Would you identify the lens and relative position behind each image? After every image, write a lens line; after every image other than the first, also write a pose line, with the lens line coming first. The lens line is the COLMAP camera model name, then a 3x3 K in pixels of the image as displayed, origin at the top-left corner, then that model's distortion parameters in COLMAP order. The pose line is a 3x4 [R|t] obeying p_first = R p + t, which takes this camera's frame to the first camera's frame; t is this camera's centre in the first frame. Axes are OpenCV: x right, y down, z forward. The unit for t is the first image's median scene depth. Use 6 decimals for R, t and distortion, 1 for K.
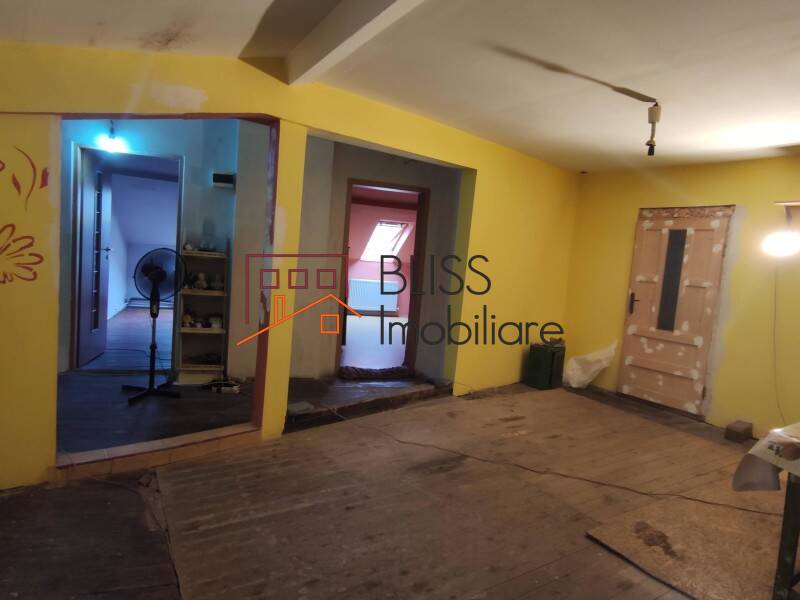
lens RADIAL K [[485.0, 0, 399.2], [0, 485.0, 297.7], [0, 0, 1]] dist [-0.013396, 0.031639]
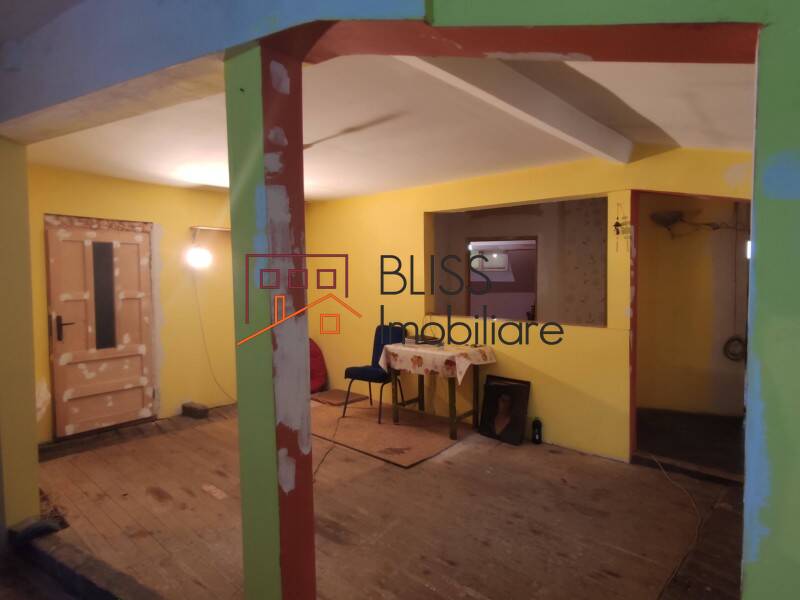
lens RADIAL K [[485.0, 0, 399.2], [0, 485.0, 297.7], [0, 0, 1]] dist [-0.013396, 0.031639]
pose [[-0.269479, -0.119346, 0.955582, -0.536633], [0.068878, 0.987361, 0.142739, -0.136087], [-0.960540, 0.104284, -0.257853, 0.739174]]
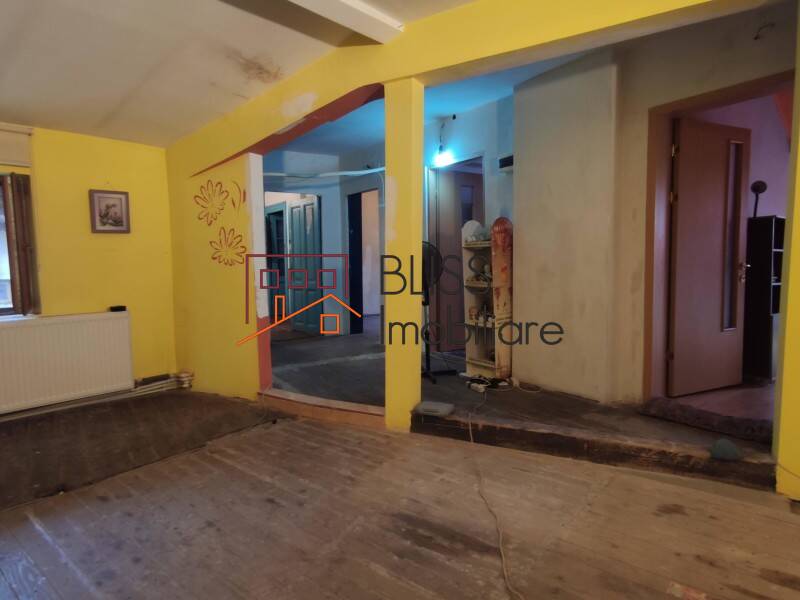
lens RADIAL K [[485.0, 0, 399.2], [0, 485.0, 297.7], [0, 0, 1]] dist [-0.013396, 0.031639]
pose [[0.311152, -0.013311, -0.950267, 0.453580], [-0.044637, 0.998594, -0.028604, 0.049592], [0.949311, 0.051317, 0.310120, 0.530851]]
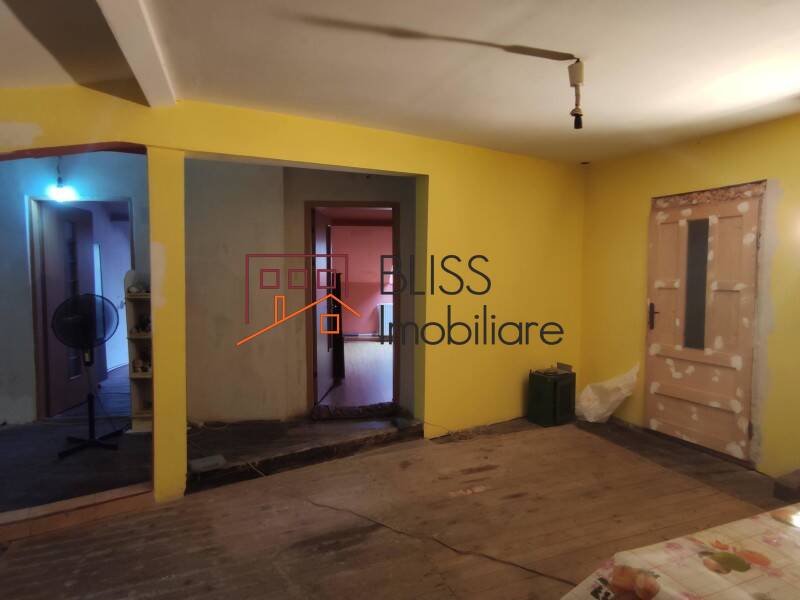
lens RADIAL K [[485.0, 0, 399.2], [0, 485.0, 297.7], [0, 0, 1]] dist [-0.013396, 0.031639]
pose [[0.978430, -0.071038, -0.193982, 0.260556], [0.063216, 0.996929, -0.046227, -0.009270], [0.196670, 0.032967, 0.979915, 0.149464]]
